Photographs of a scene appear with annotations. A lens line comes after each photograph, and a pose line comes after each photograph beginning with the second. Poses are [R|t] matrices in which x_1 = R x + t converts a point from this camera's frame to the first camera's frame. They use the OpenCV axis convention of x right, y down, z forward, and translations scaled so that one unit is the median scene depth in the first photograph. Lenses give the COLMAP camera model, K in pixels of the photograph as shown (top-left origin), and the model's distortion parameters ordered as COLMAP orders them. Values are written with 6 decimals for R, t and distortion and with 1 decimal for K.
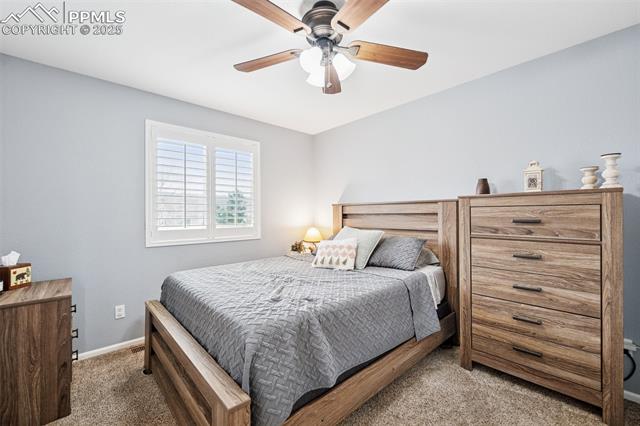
lens RADIAL K [[264.5, 0, 320.0], [0, 264.5, 213.0], [0, 0, 1]] dist [-0.000670, -0.000193]
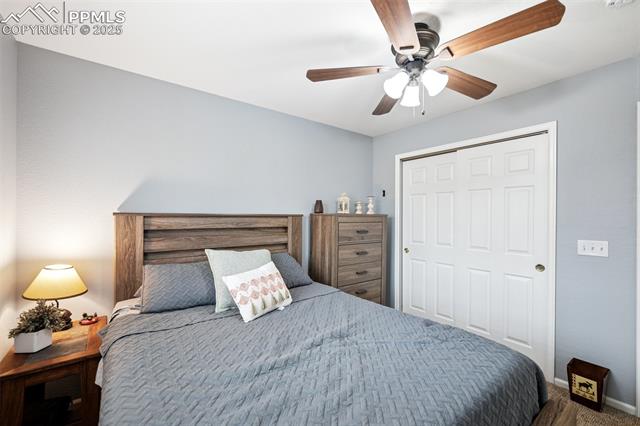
lens RADIAL K [[264.5, 0, 320.0], [0, 264.5, 213.0], [0, 0, 1]] dist [-0.000670, -0.000193]
pose [[0.087437, 0.026640, 0.995814, -0.807406], [-0.005038, 0.999641, -0.026300, -0.036671], [-0.996157, -0.002717, 0.087540, 1.025771]]
